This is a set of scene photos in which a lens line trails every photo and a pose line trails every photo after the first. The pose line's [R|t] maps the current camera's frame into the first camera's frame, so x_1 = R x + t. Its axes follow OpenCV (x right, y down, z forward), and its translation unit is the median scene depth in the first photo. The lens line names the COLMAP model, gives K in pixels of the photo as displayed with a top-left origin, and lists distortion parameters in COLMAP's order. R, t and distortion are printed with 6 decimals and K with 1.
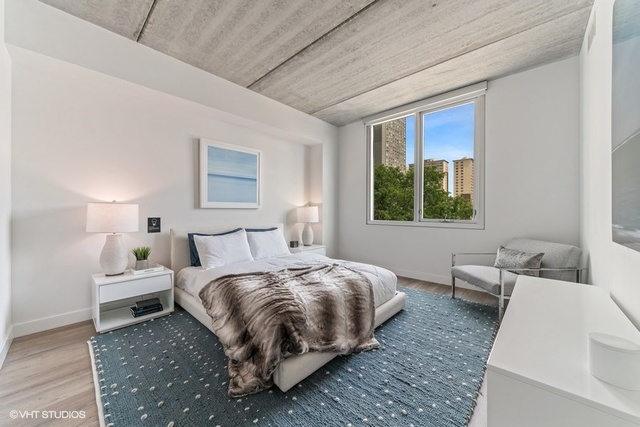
lens RADIAL K [[235.4, 0, 317.2], [0, 235.4, 210.9], [0, 0, 1]] dist [-0.002221, -0.000412]
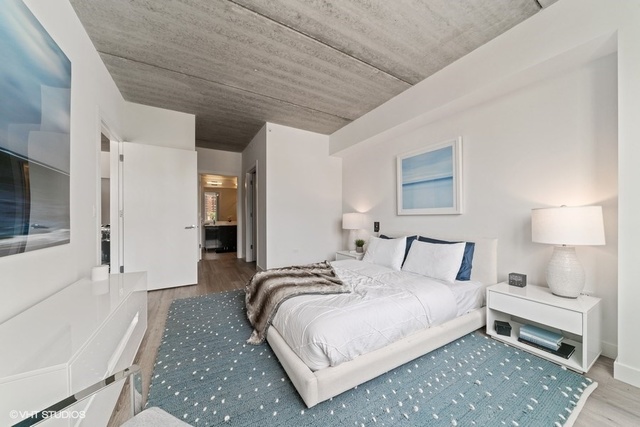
lens RADIAL K [[219.2, 0, 318.3], [0, 219.2, 216.7], [0, 0, 1]] dist [-0.008768, -0.000301]
pose [[-0.294423, -0.006635, -0.955652, 0.662091], [-0.005276, 0.999972, -0.005317, 0.003697], [0.955661, 0.003476, -0.294450, 0.938426]]
